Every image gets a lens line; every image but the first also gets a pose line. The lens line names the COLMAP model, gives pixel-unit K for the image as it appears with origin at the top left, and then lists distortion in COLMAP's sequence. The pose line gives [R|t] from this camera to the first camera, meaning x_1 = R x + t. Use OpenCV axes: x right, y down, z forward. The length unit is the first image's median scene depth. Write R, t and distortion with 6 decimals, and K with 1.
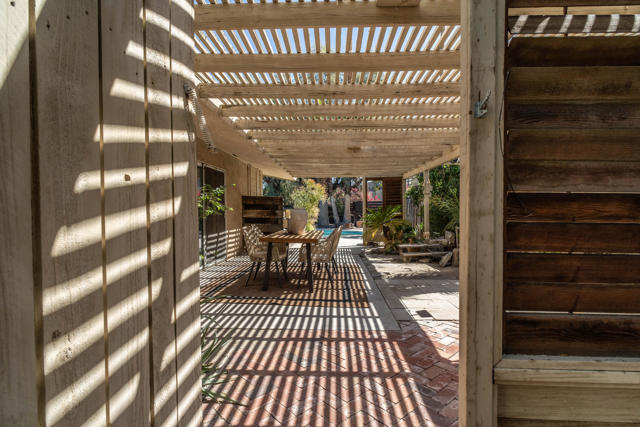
lens RADIAL K [[334.0, 0, 323.6], [0, 334.0, 210.4], [0, 0, 1]] dist [0.006602, 0.001277]
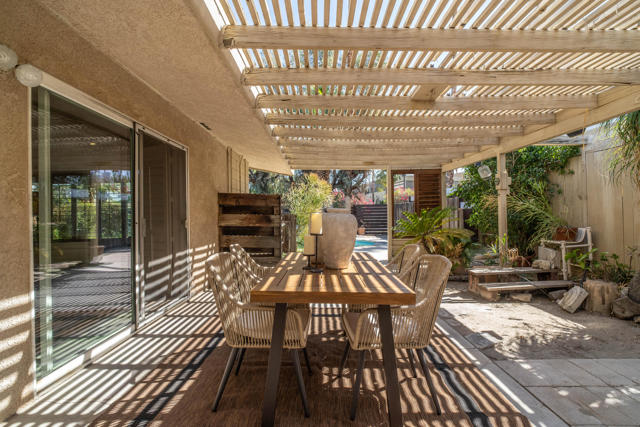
lens RADIAL K [[334.0, 0, 316.9], [0, 334.0, 216.8], [0, 0, 1]] dist [0.006602, 0.001277]
pose [[0.999460, -0.000059, 0.032866, -0.068792], [-0.000093, 0.999989, 0.004641, 0.000633], [-0.032866, -0.004642, 0.999449, 0.324942]]
